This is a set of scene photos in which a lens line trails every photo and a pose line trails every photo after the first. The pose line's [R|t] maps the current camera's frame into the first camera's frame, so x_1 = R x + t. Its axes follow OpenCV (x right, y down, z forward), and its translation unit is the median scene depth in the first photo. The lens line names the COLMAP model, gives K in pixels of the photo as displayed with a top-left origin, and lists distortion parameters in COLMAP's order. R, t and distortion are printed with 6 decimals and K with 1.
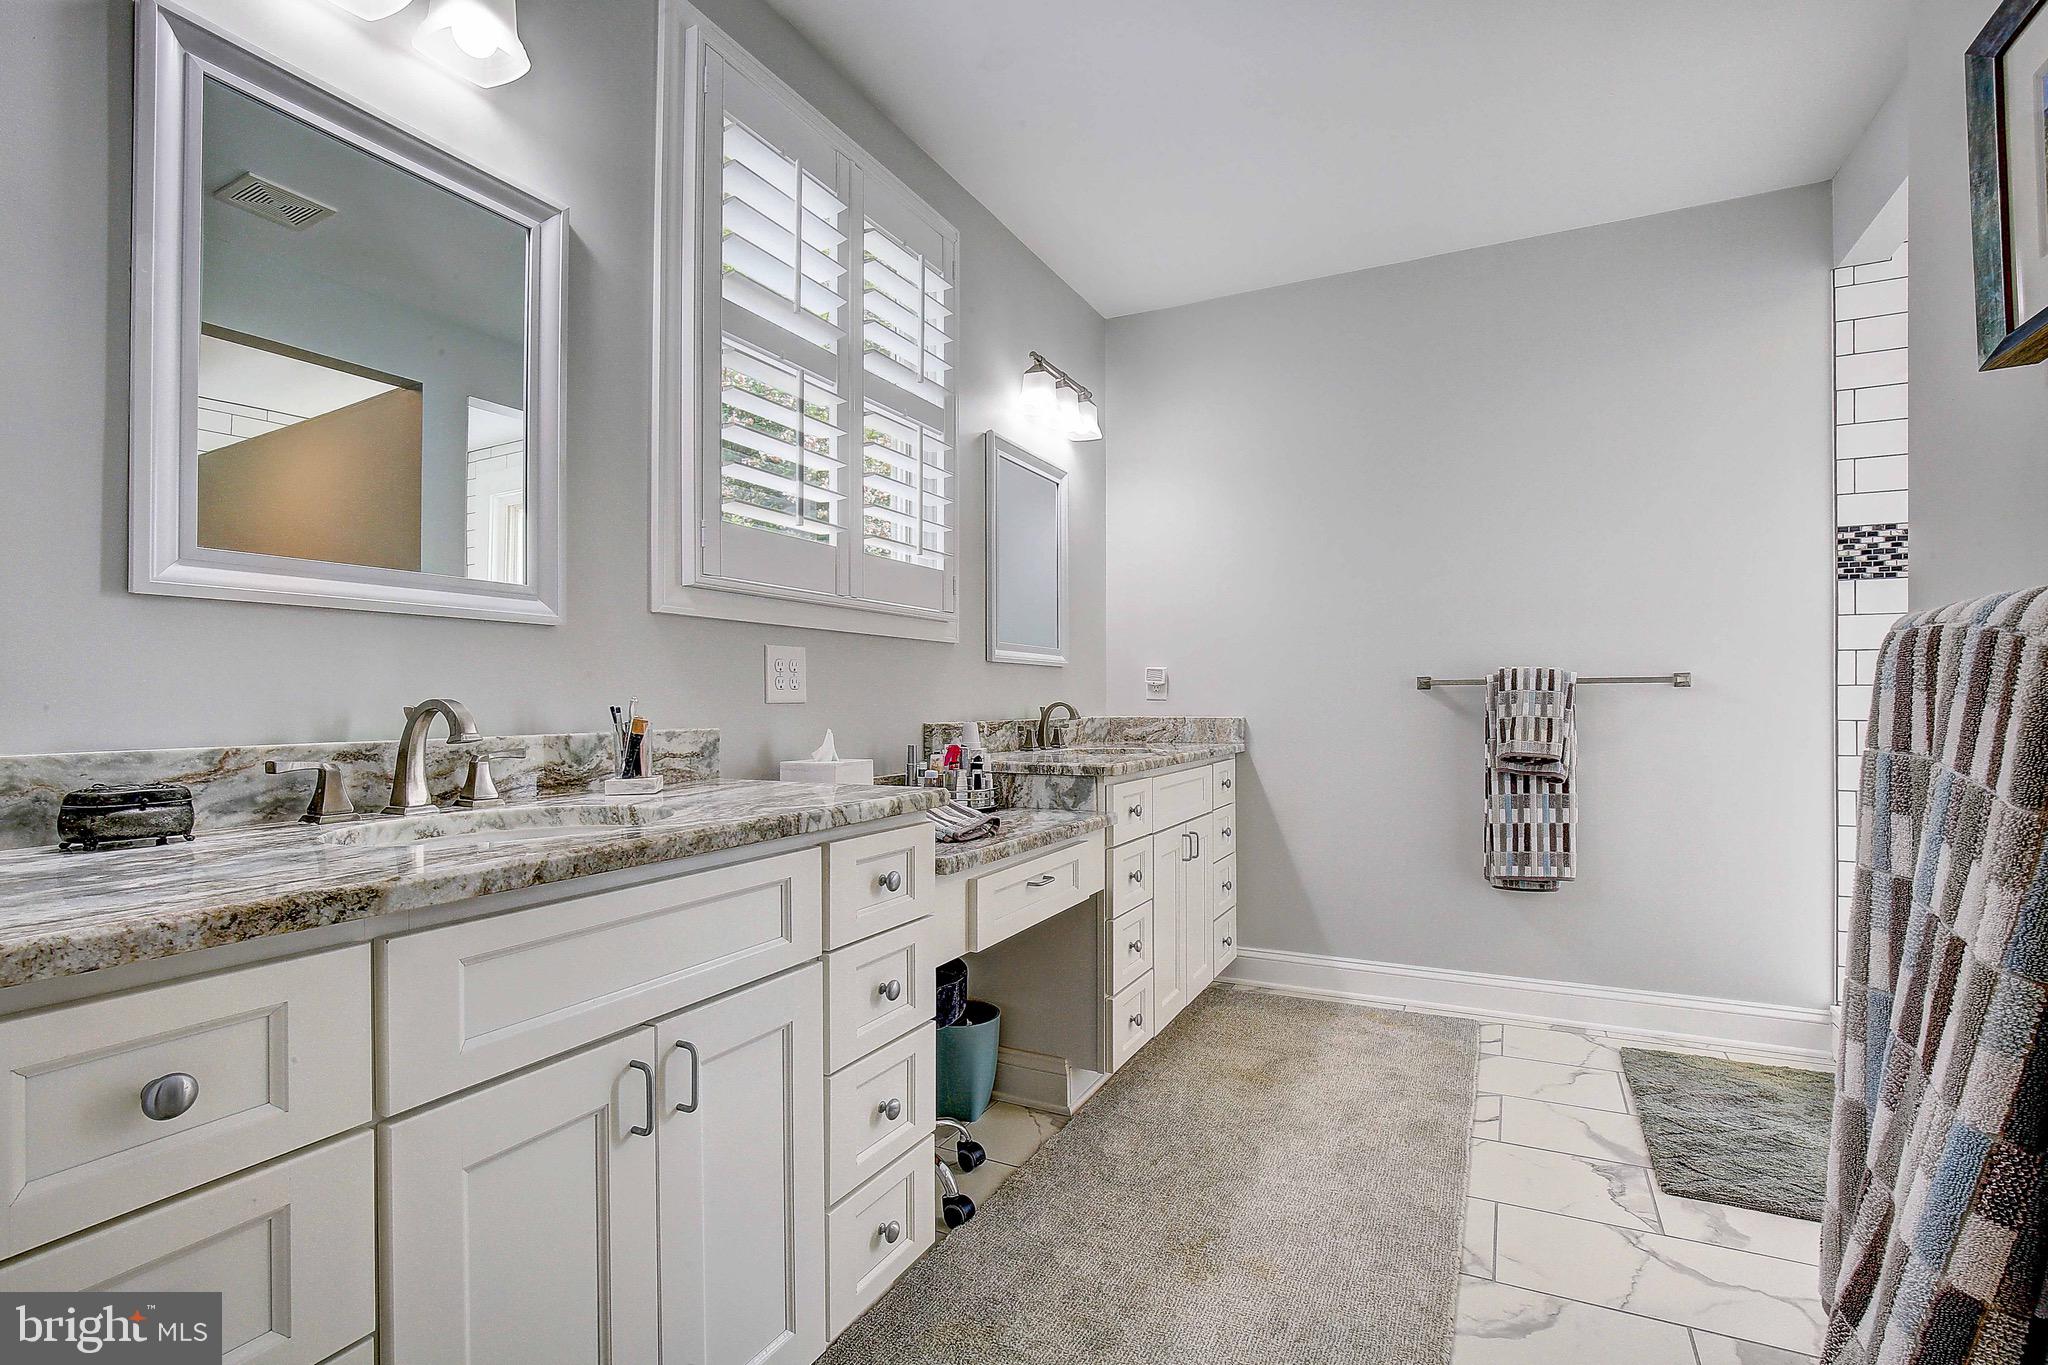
lens RADIAL K [[952.3, 0, 1029.2], [0, 952.3, 693.6], [0, 0, 1]] dist [-0.053903, 0.019939]
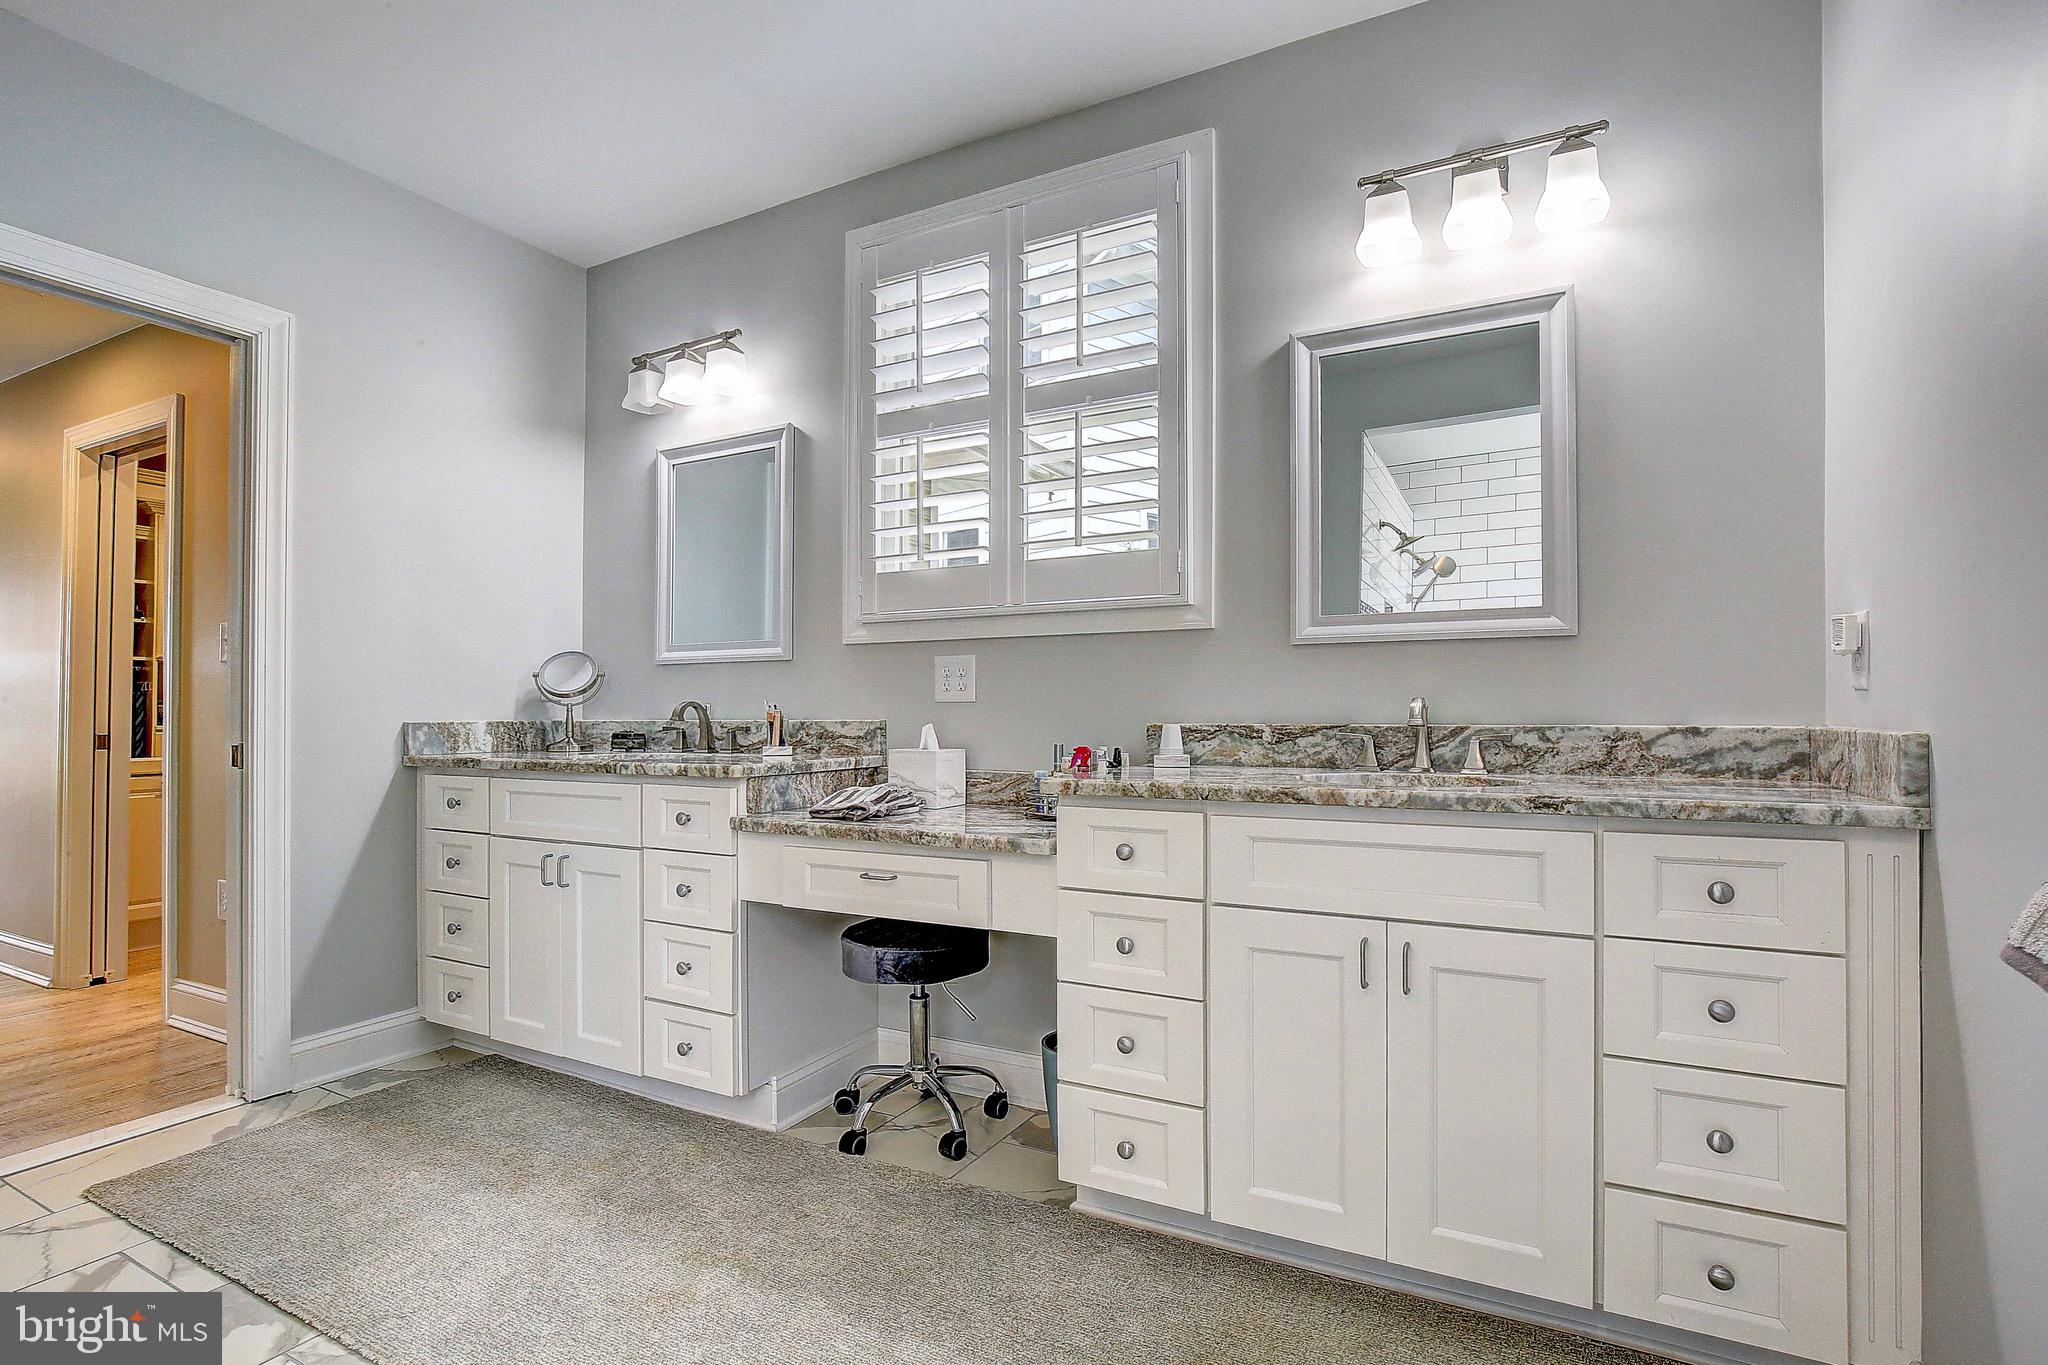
lens RADIAL K [[952.3, 0, 1029.2], [0, 952.3, 693.6], [0, 0, 1]] dist [-0.053903, 0.019939]
pose [[-0.001812, -0.000264, -0.999998, 1.064725], [0.018642, 0.999826, -0.000298, 0.001301], [0.999825, -0.018643, -0.001807, 1.190030]]
